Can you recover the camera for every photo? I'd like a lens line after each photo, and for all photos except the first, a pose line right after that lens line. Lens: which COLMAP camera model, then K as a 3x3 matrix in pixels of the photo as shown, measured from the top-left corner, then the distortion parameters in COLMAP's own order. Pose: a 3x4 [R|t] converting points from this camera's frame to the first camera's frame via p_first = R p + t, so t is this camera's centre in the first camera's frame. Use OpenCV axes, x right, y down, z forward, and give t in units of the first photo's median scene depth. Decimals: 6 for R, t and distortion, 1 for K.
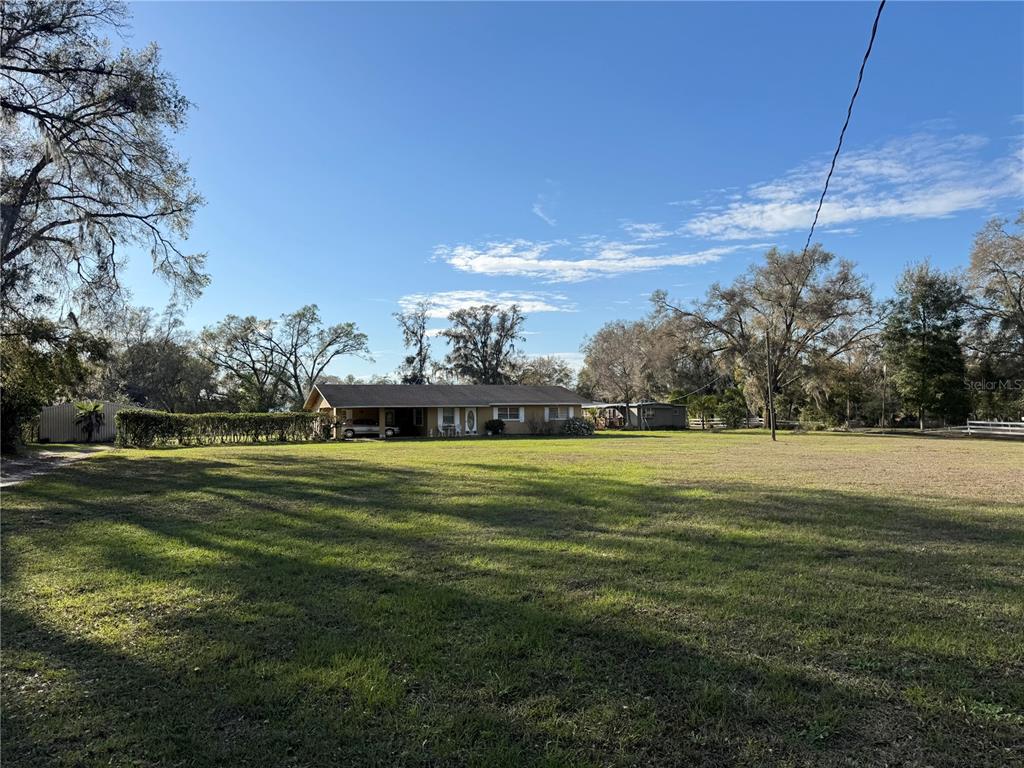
lens RADIAL K [[720.7, 0, 449.0], [0, 720.7, 412.2], [0, 0, 1]] dist [0.083331, -0.102834]
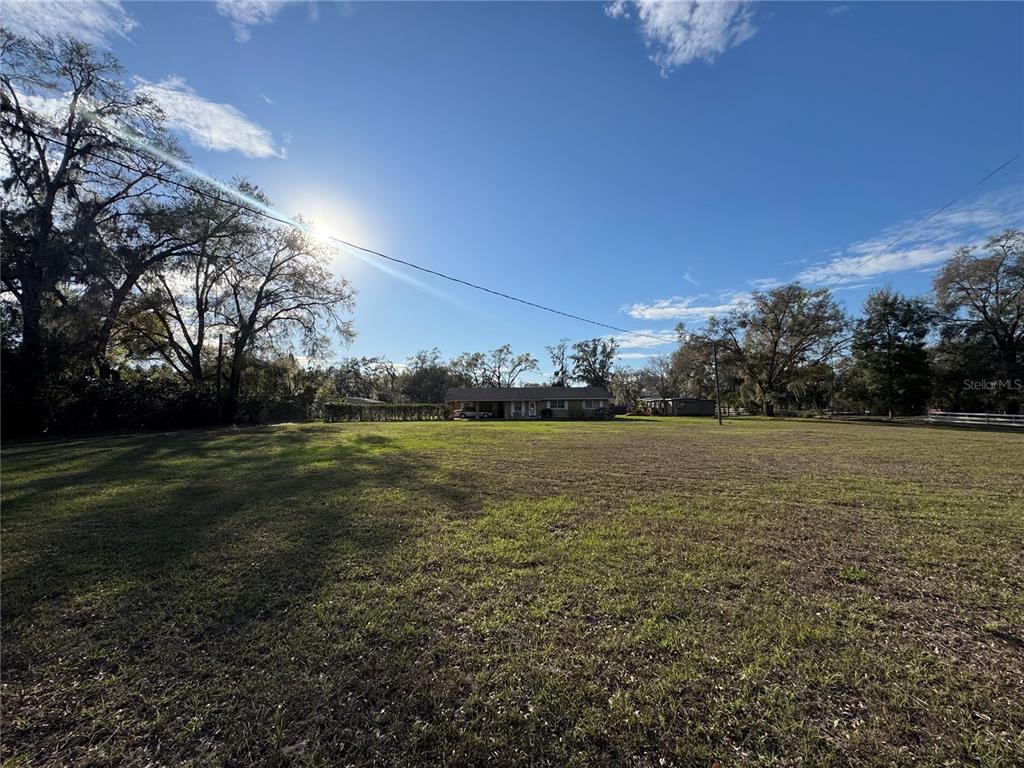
lens RADIAL K [[411.2, 0, 512.0], [0, 411.2, 386.0], [0, 0, 1]] dist [-0.002917, 0.000984]
pose [[0.929331, -0.014627, -0.368958, 0.199290], [-0.001180, 0.999092, -0.042580, -0.000669], [0.369246, 0.040007, 0.928470, 0.056159]]
